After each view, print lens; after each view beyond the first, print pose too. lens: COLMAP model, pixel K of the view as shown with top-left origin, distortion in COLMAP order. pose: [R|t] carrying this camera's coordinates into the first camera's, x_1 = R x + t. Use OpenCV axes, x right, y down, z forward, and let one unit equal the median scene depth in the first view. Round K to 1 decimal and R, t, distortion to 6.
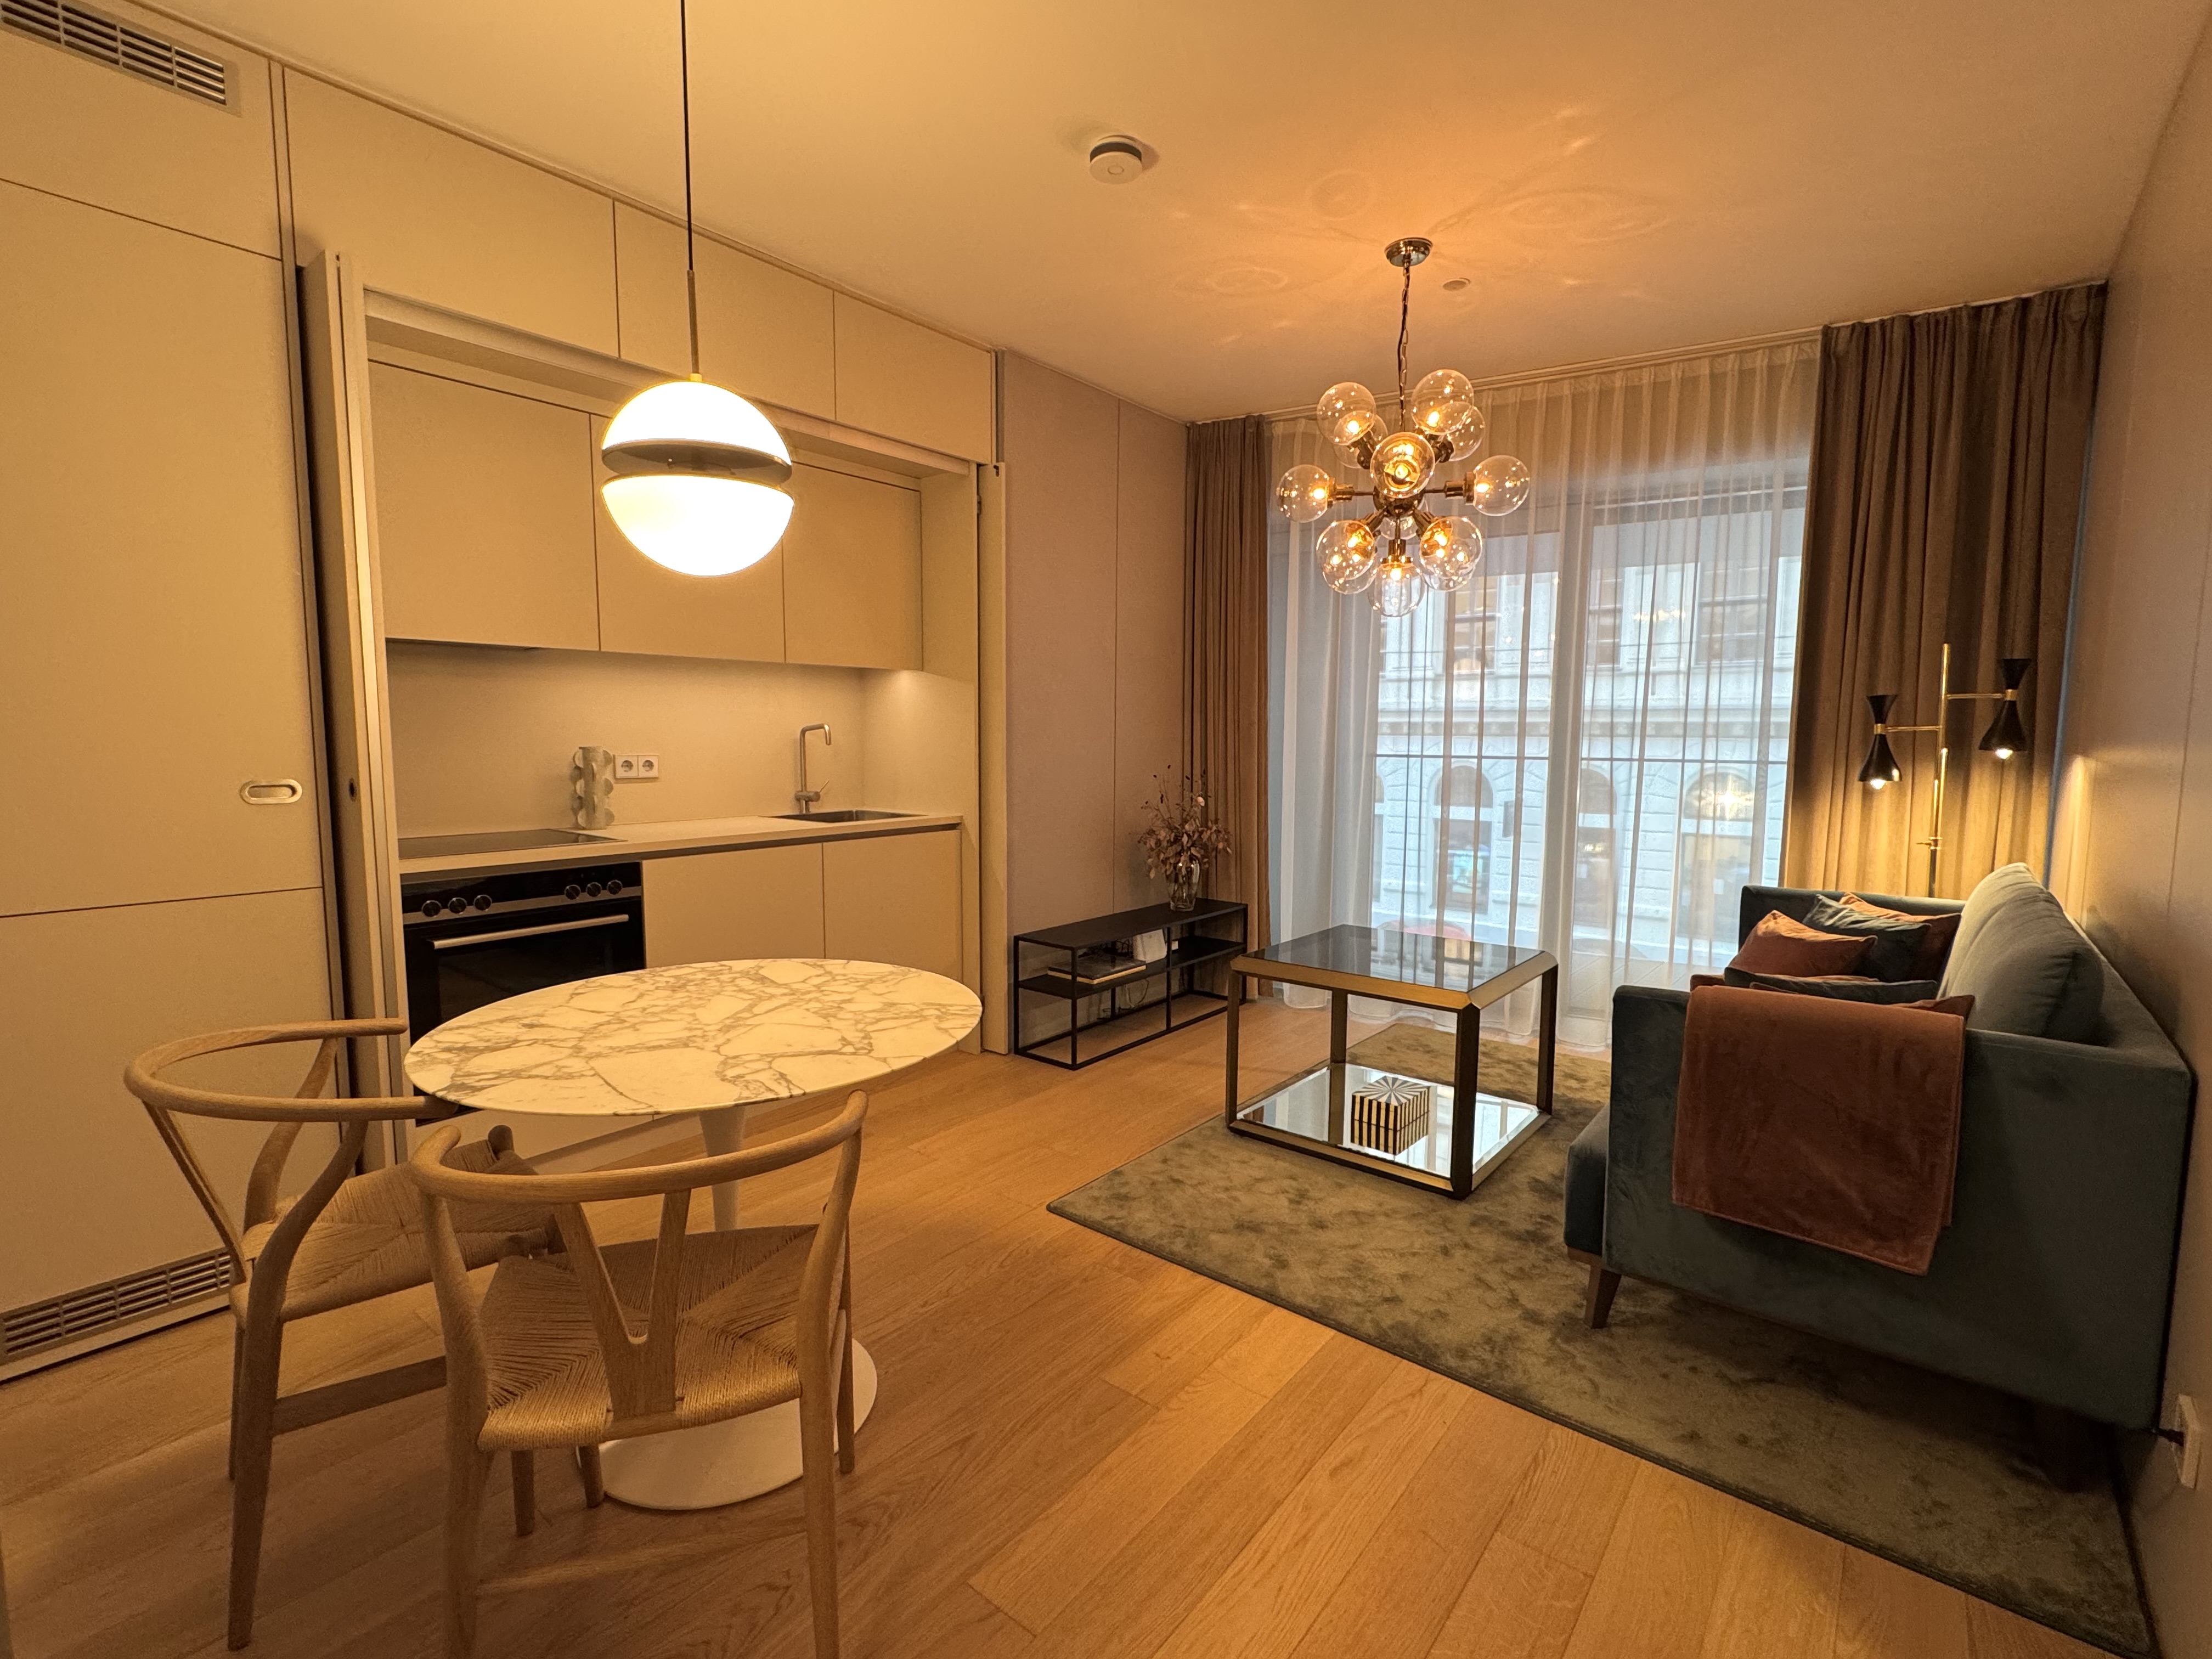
lens RADIAL K [[989.9, 0, 1156.1], [0, 989.9, 839.1], [0, 0, 1]] dist [-0.001733, 0.000579]
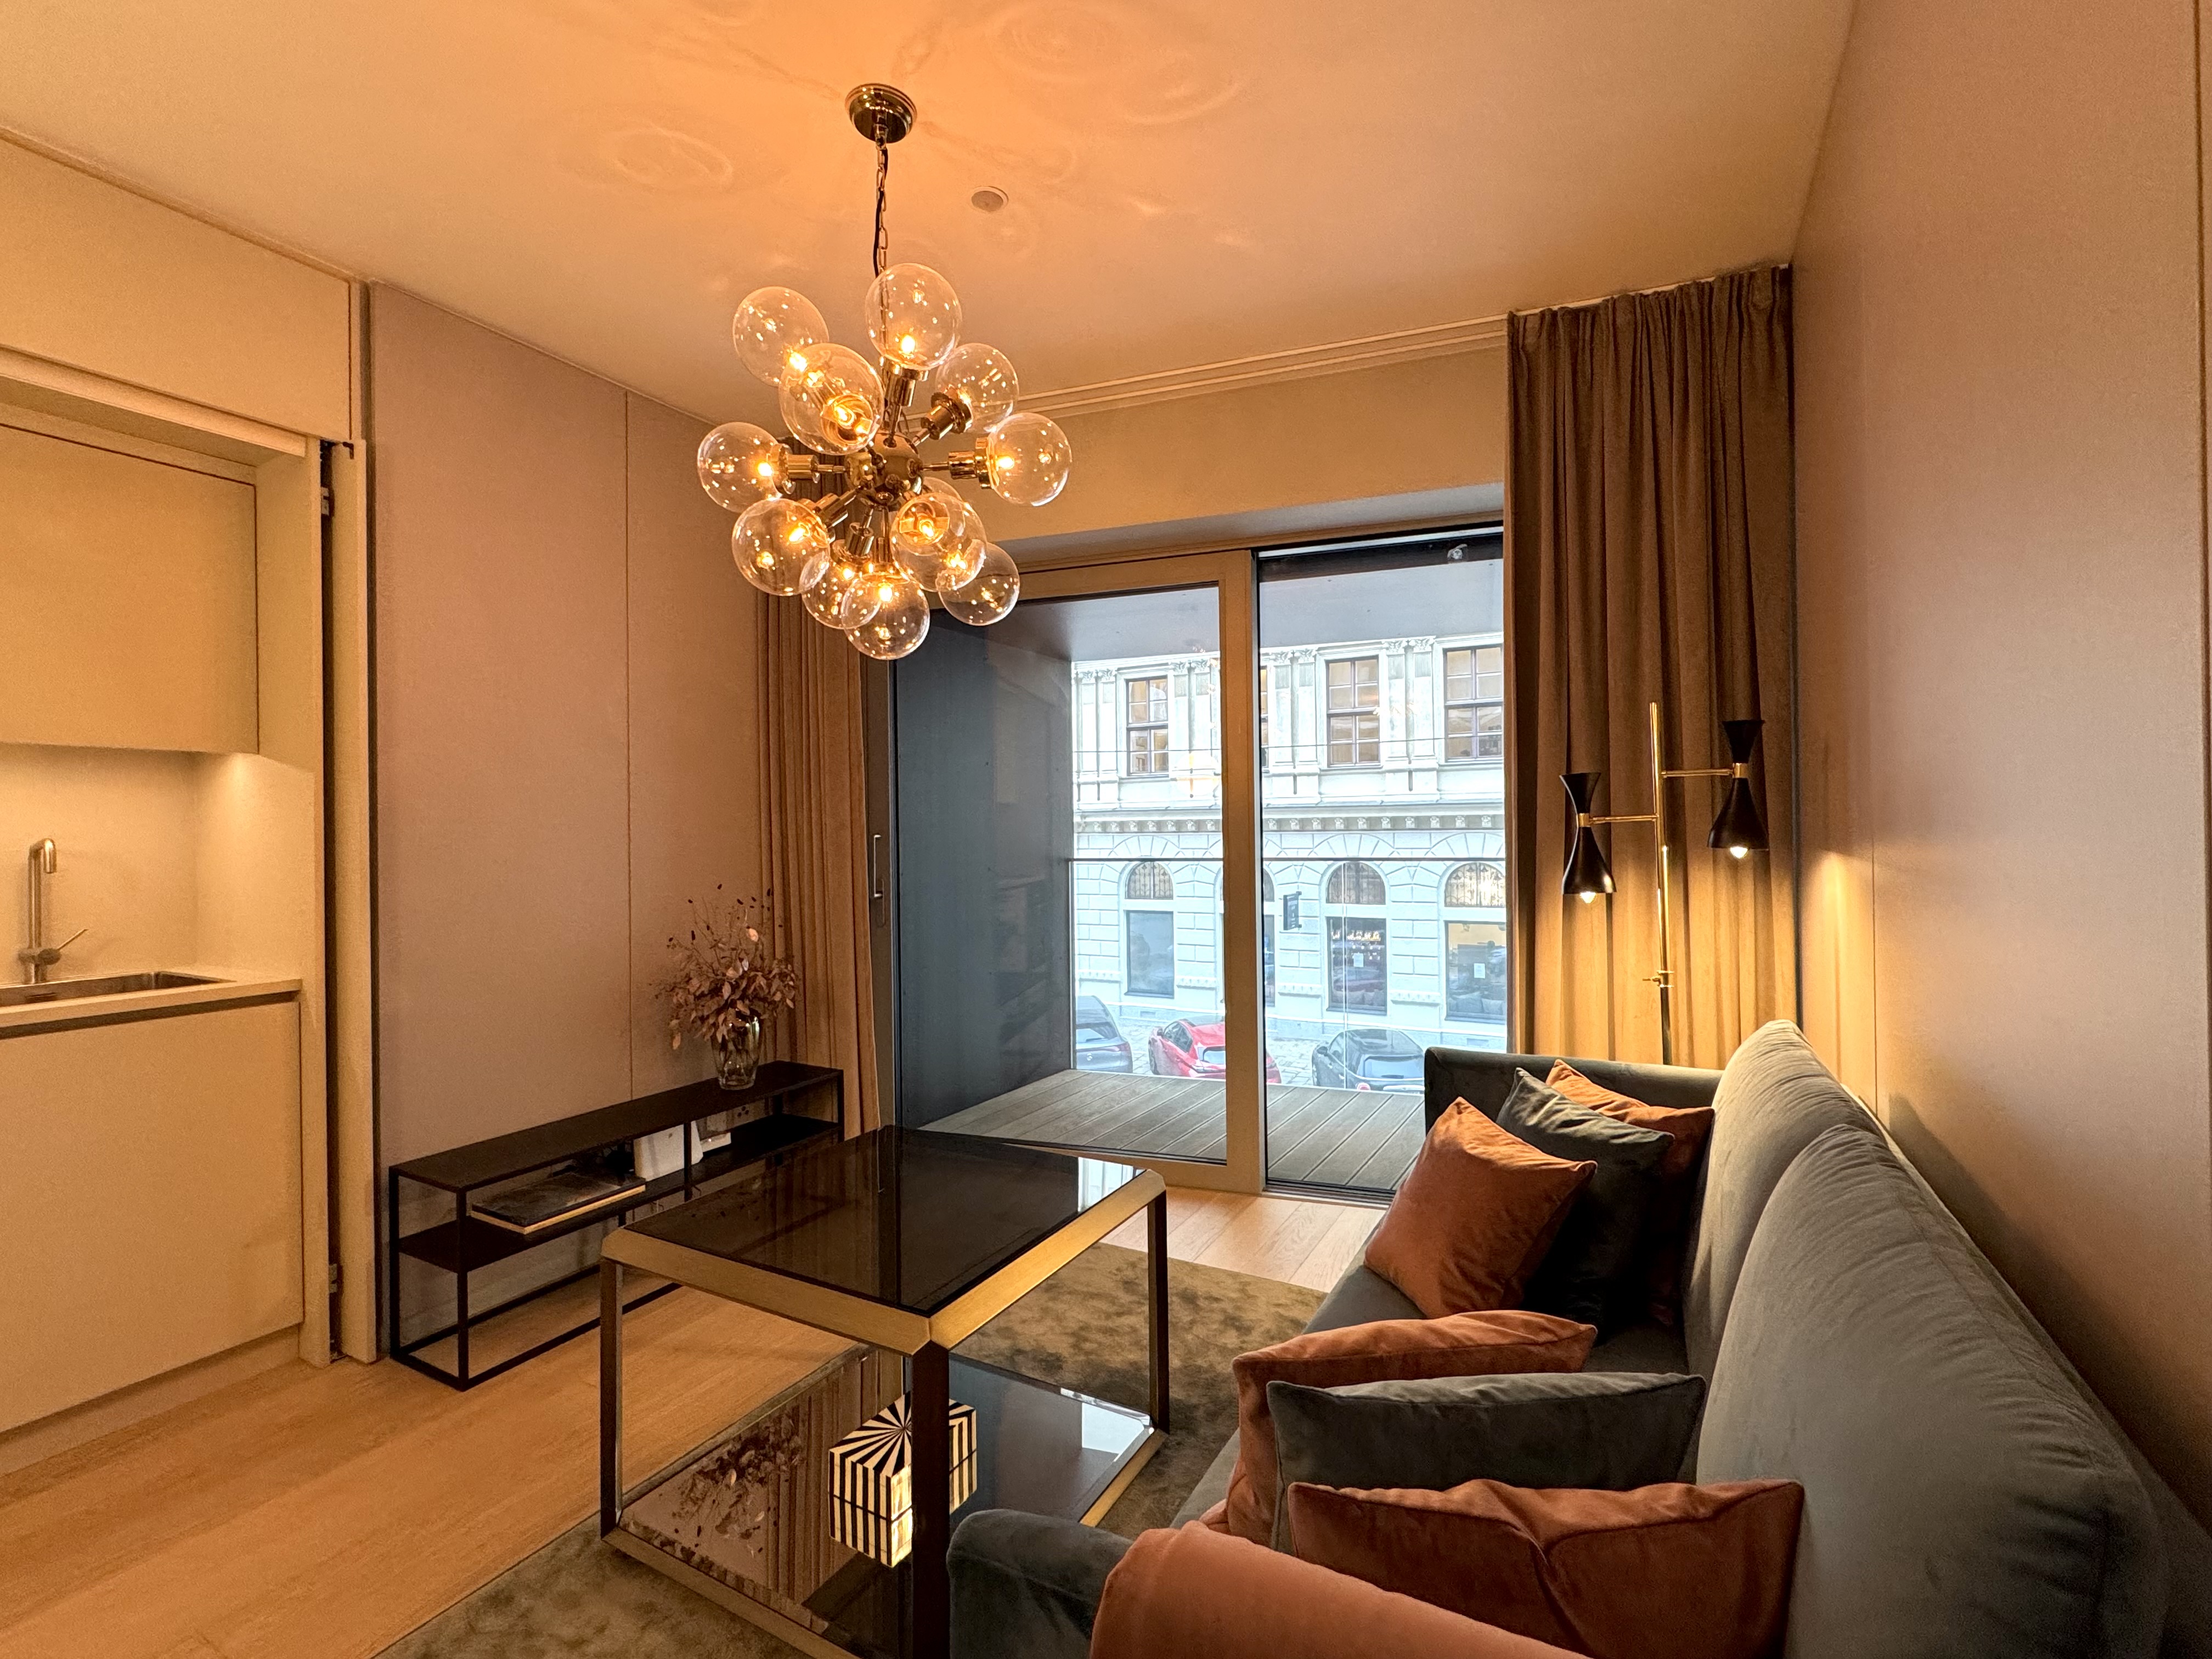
lens RADIAL K [[946.4, 0, 1158.8], [0, 946.4, 835.2], [0, 0, 1]] dist [0.002158, 0.000077]
pose [[0.982507, -0.018706, 0.185283, 0.251550], [0.037759, 0.994287, -0.099840, -0.036620], [-0.182357, 0.105090, 0.977600, 0.321216]]
